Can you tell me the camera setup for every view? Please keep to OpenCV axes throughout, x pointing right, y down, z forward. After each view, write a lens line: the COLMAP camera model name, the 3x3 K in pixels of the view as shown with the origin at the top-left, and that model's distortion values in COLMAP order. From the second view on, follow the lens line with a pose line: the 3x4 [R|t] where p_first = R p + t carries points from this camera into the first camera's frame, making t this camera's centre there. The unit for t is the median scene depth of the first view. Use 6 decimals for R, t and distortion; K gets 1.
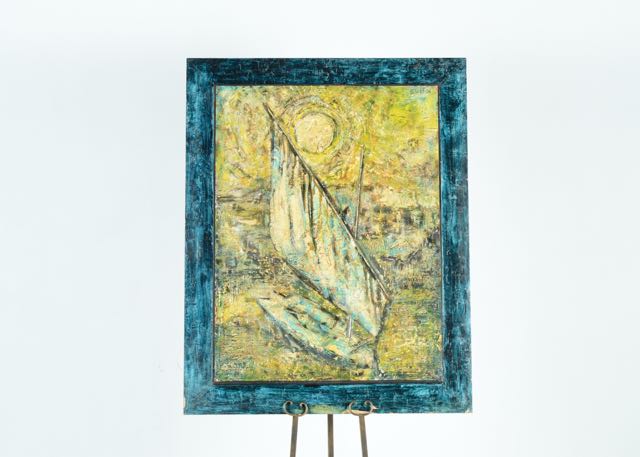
lens RADIAL K [[1731.8, 0, 320.7], [0, 1731.8, 228.0], [0, 0, 1]] dist [-0.071428, 0.000000]
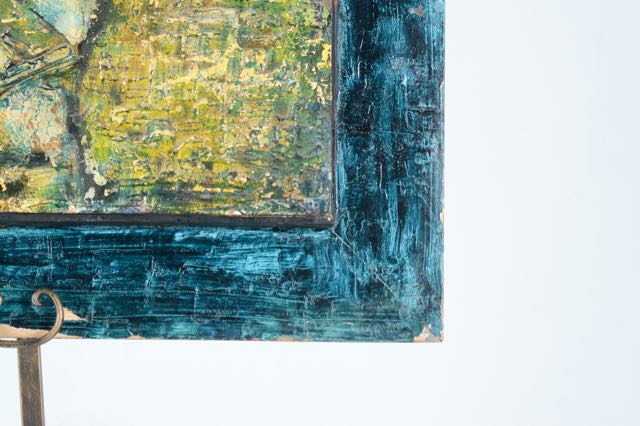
lens RADIAL K [[1648.6, 0, 320.2], [0, 1648.6, 212.7], [0, 0, 1]] dist [0.008840, 0.000000]
pose [[0.999836, 0.017805, 0.003264, 0.067796], [-0.018016, 0.996325, 0.083738, 0.066269], [-0.001761, -0.083783, 0.996482, 0.749551]]
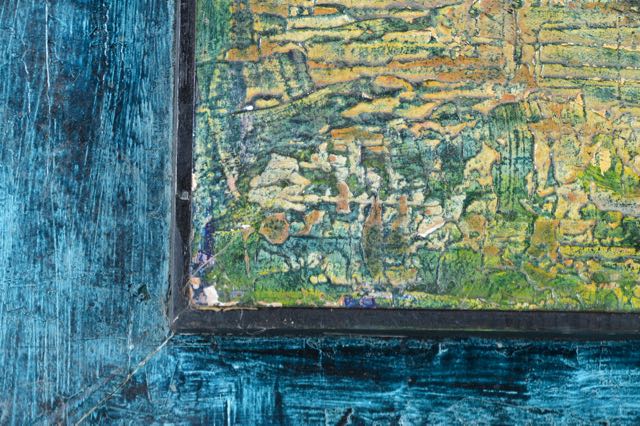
lens RADIAL K [[1648.6, 0, 319.8], [0, 1648.6, 213.2], [0, 0, 1]] dist [0.008840, 0.000000]
pose [[0.999562, 0.021732, 0.020090, -0.054726], [-0.023107, 0.997215, 0.070917, 0.074043], [-0.018493, -0.071350, 0.997280, 0.886289]]
